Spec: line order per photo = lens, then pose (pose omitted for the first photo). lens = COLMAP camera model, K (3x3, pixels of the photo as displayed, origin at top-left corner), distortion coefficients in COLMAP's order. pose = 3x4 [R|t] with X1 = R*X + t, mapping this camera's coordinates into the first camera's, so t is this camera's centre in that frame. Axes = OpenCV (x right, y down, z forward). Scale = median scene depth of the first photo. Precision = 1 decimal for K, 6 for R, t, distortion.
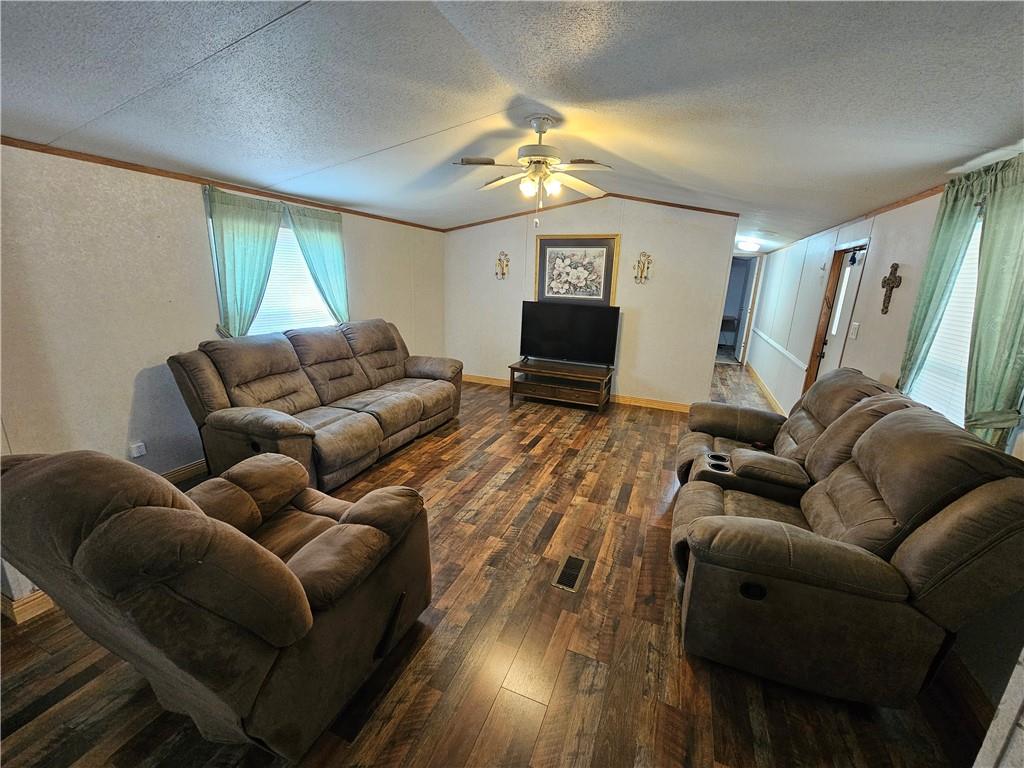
lens RADIAL K [[416.8, 0, 509.4], [0, 416.8, 385.7], [0, 0, 1]] dist [-0.002433, -0.000246]
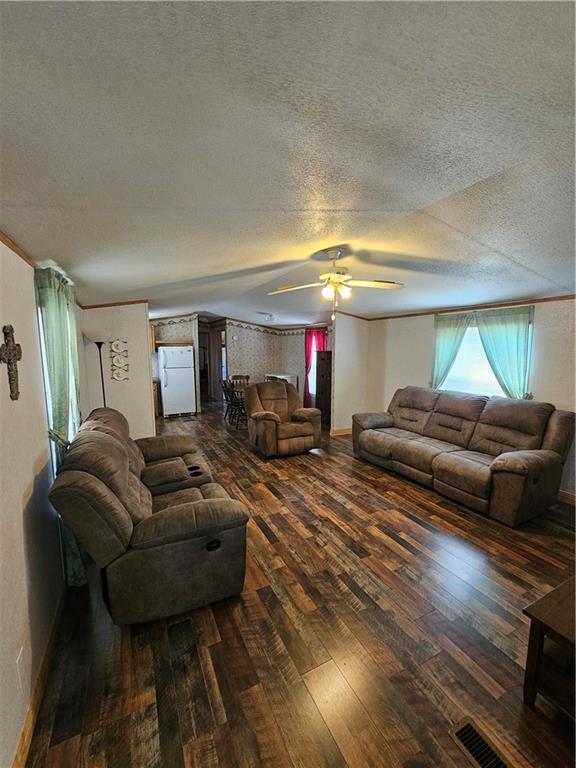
lens RADIAL K [[312.6, 0, 287.3], [0, 312.6, 382.8], [0, 0, 1]] dist [-0.002433, -0.000246]
pose [[-0.646498, 0.053348, -0.761048, 0.809766], [-0.213789, 0.944916, 0.247847, -0.337431], [0.732349, 0.322937, -0.599481, 1.302417]]
